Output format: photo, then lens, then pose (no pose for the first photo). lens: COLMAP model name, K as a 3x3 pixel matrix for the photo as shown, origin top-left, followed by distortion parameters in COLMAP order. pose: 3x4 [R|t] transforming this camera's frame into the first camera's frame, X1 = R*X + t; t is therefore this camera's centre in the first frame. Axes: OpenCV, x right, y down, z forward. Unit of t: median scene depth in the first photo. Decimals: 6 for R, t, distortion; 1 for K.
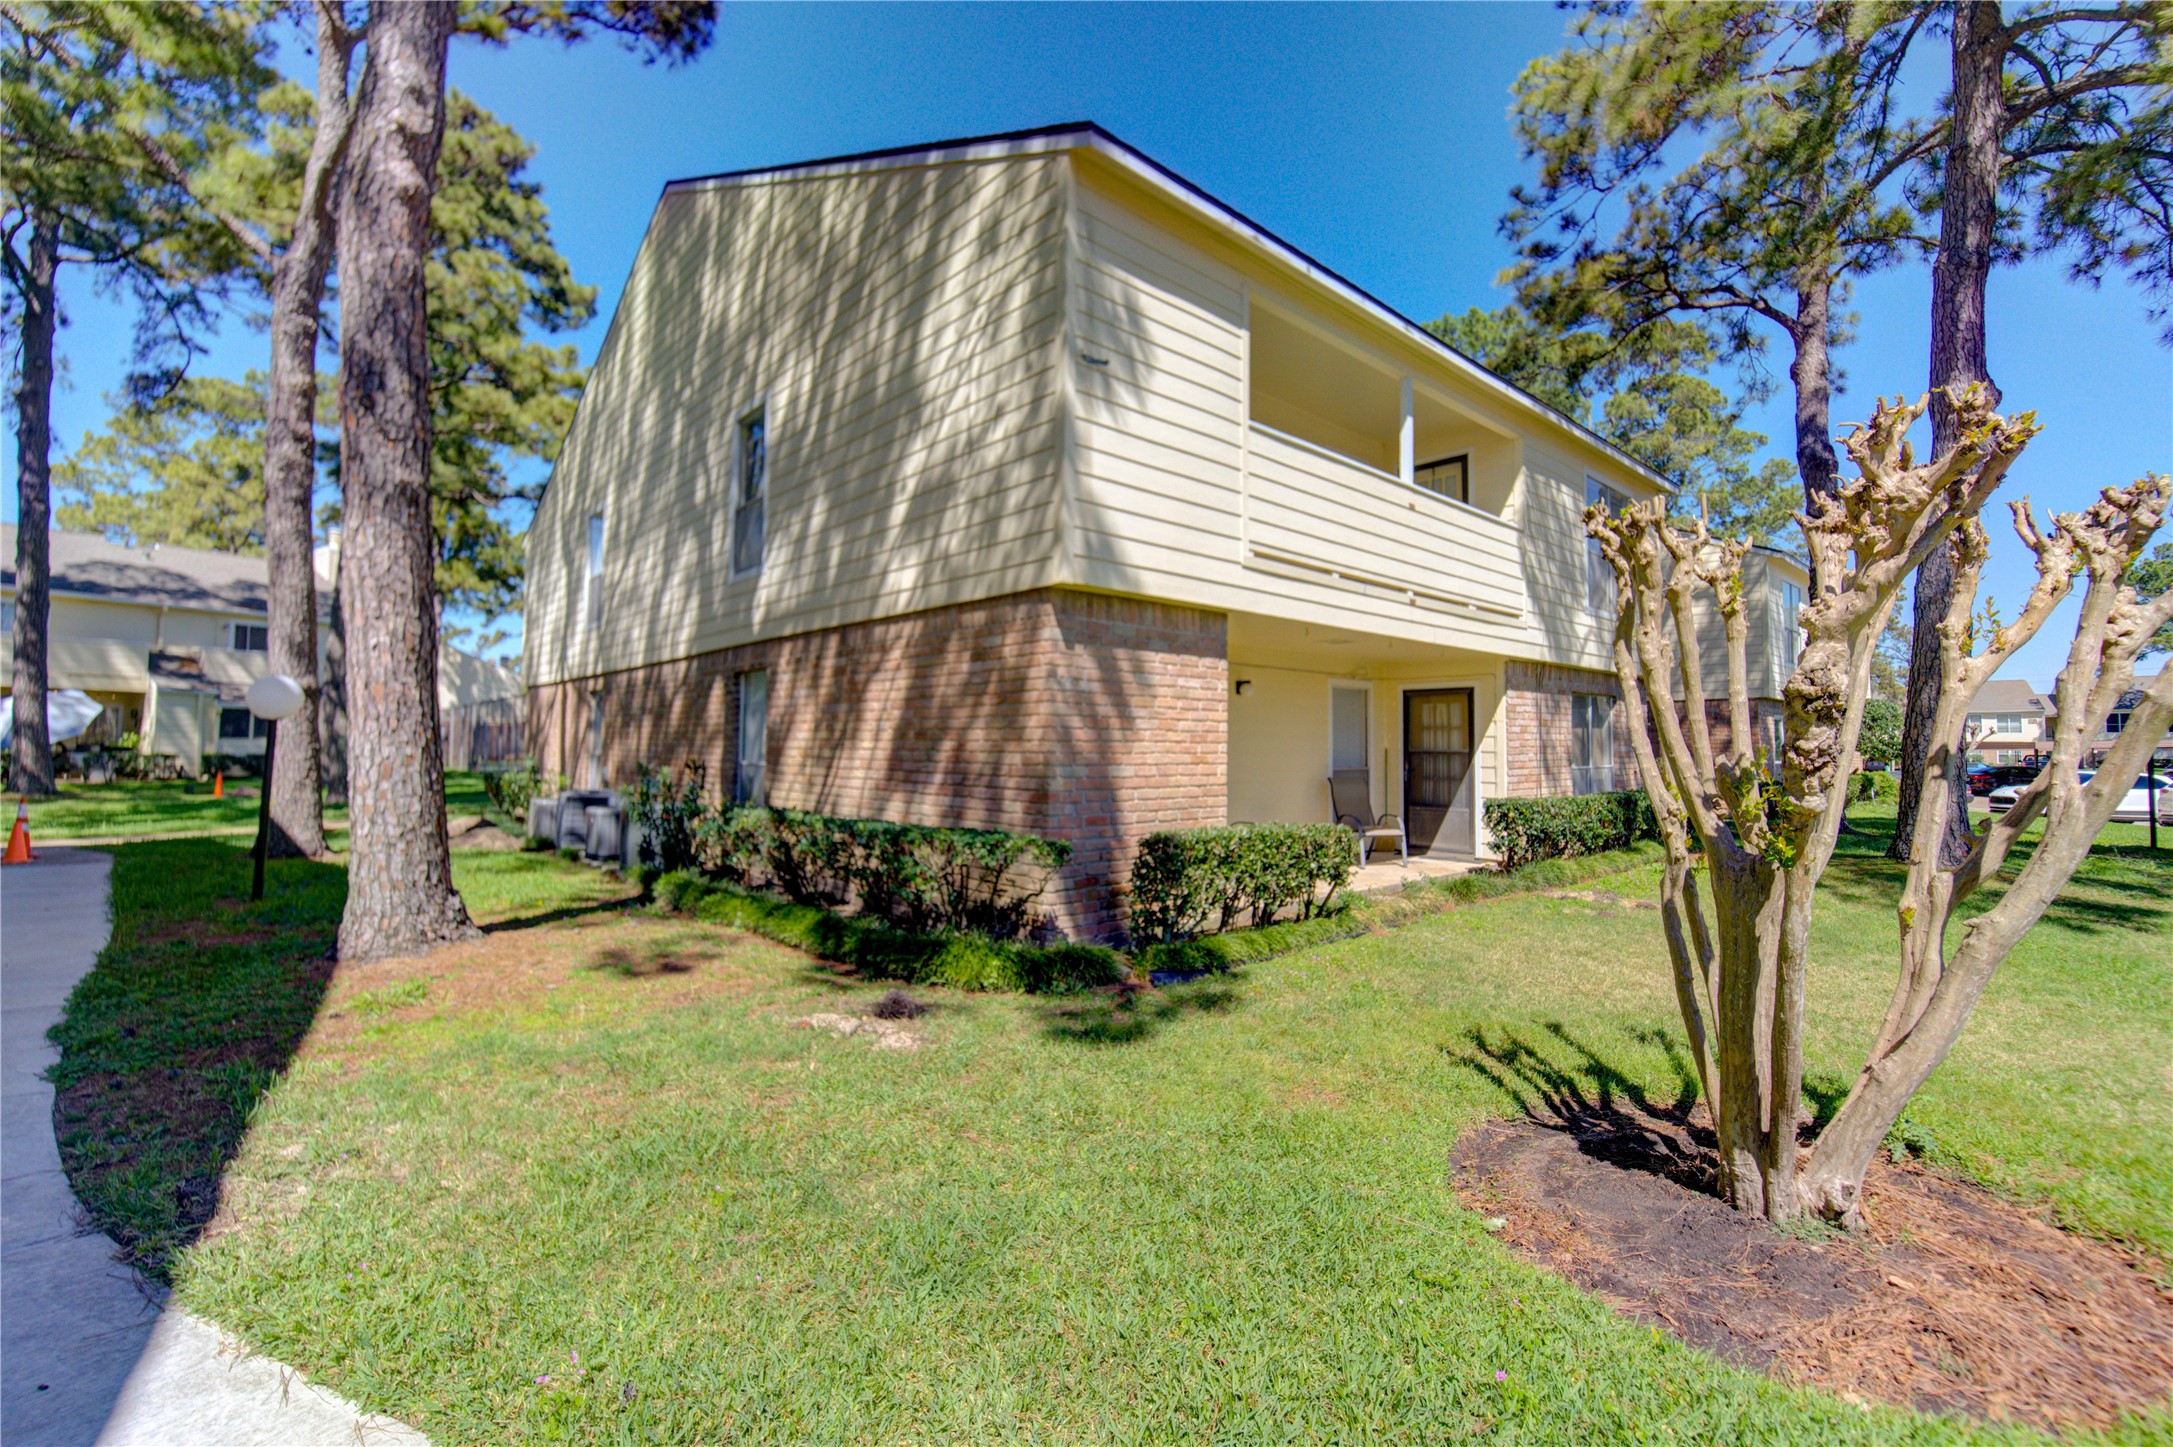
lens RADIAL K [[947.4, 0, 1086.5], [0, 947.4, 723.5], [0, 0, 1]] dist [0.000380, 0.000042]
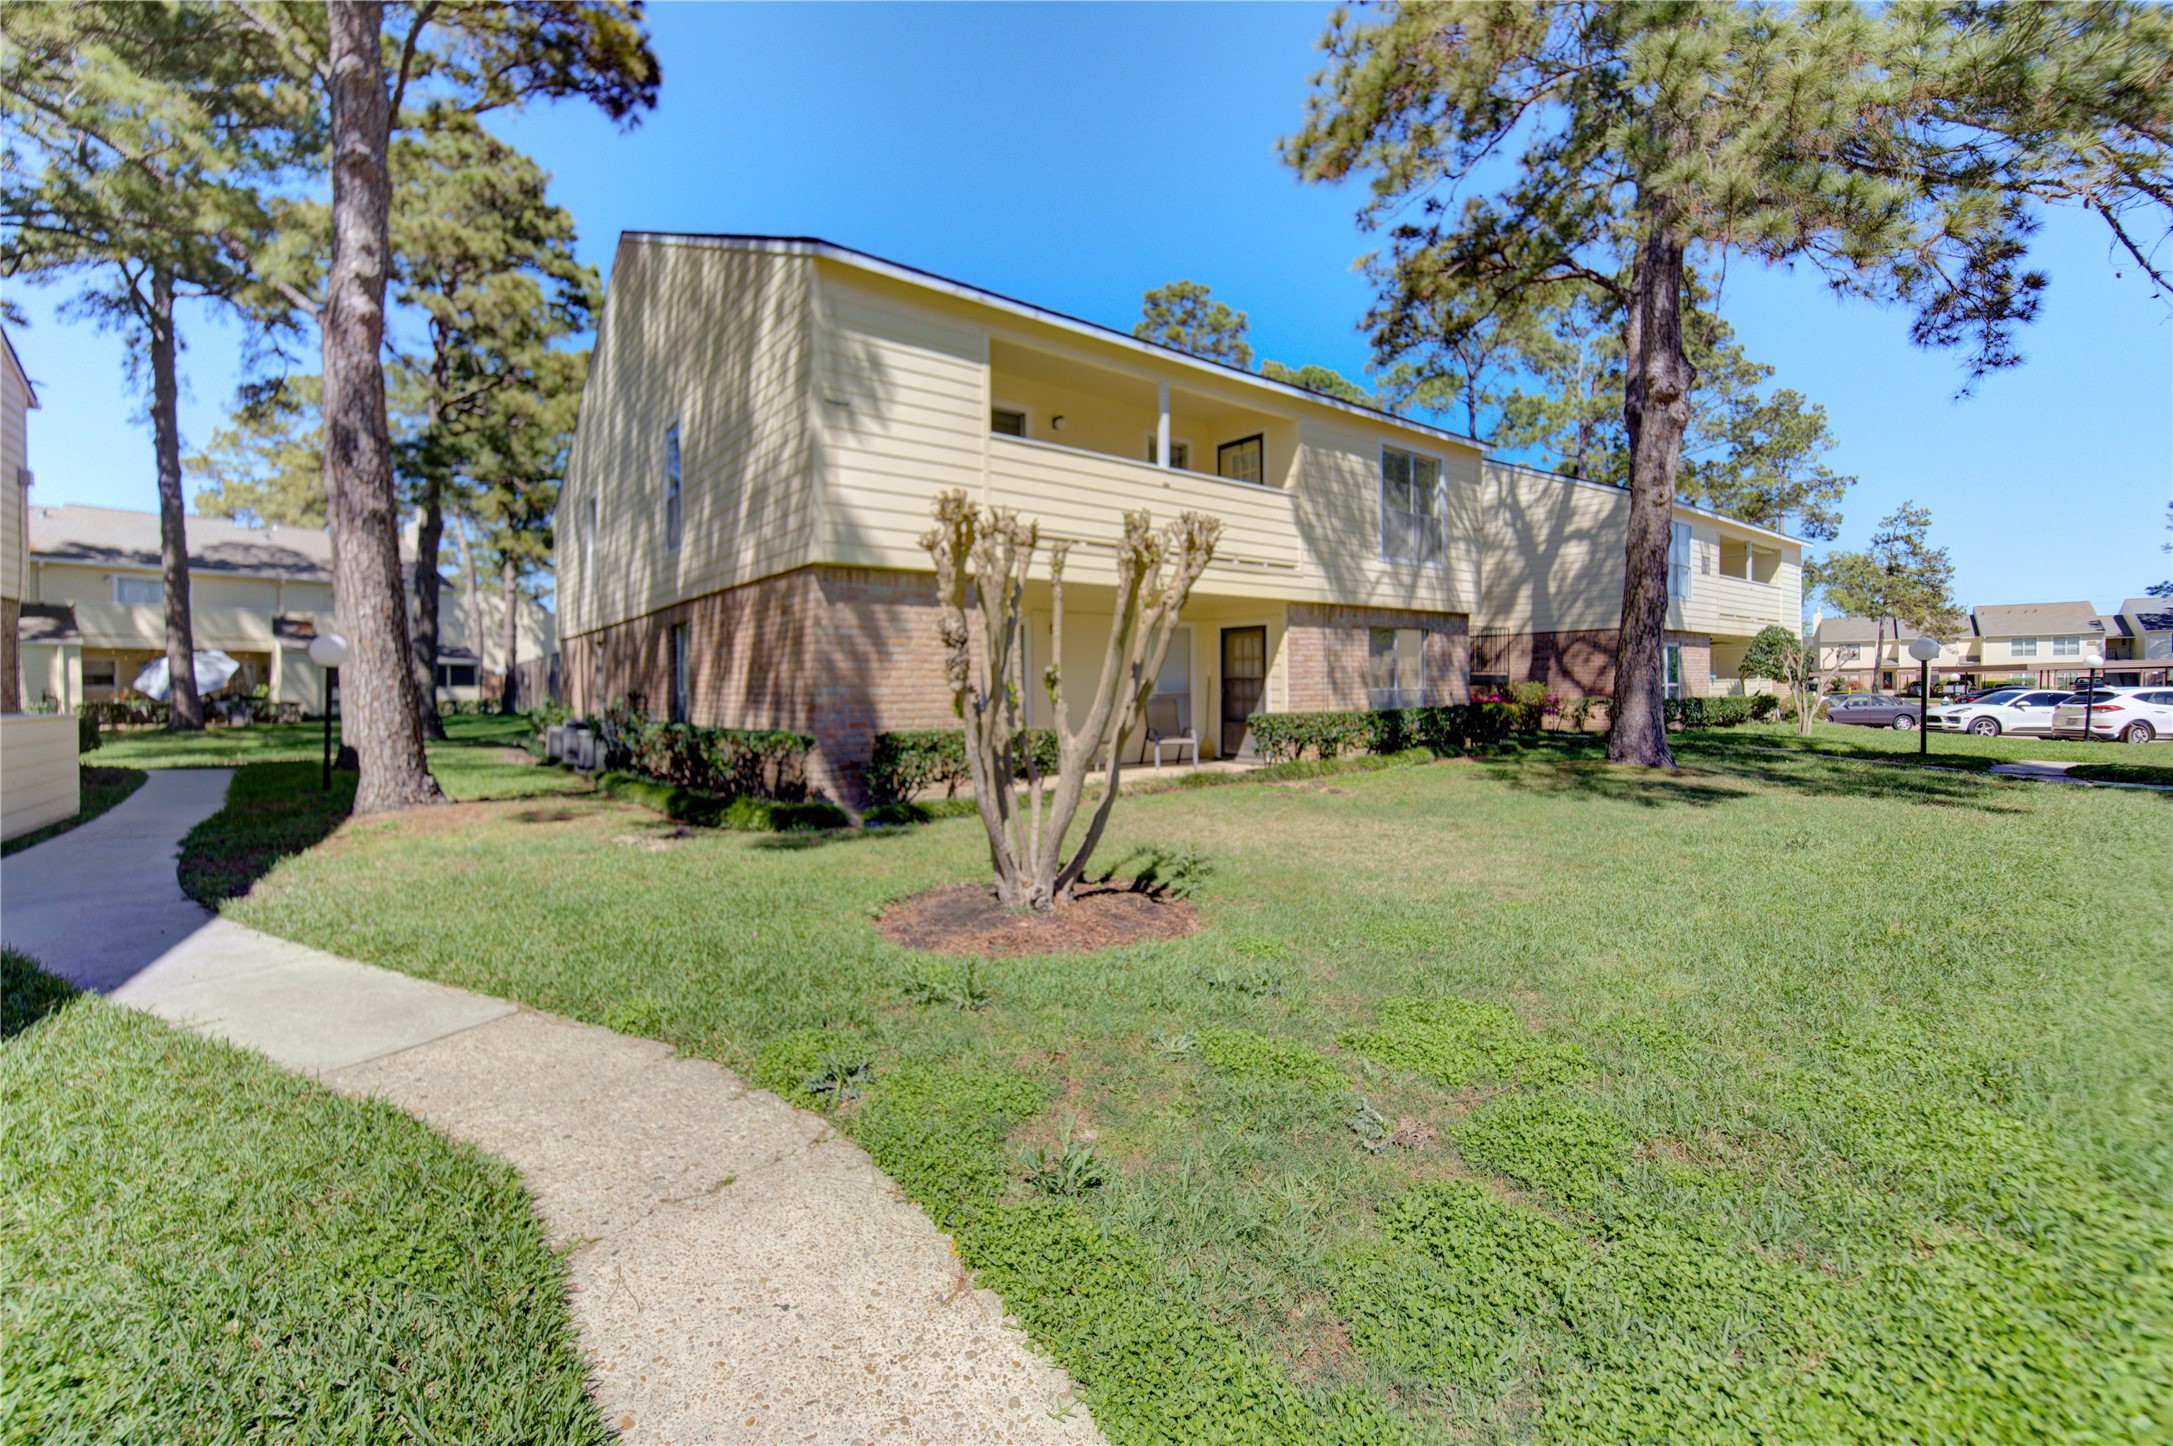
lens RADIAL K [[897.0, 0, 1080.9], [0, 897.0, 717.4], [0, 0, 1]] dist [0.001057, -0.000368]
pose [[0.998035, -0.015824, -0.060629, 0.223641], [0.019359, 0.998119, 0.058175, 0.009699], [0.059595, -0.059235, 0.996464, -0.179452]]
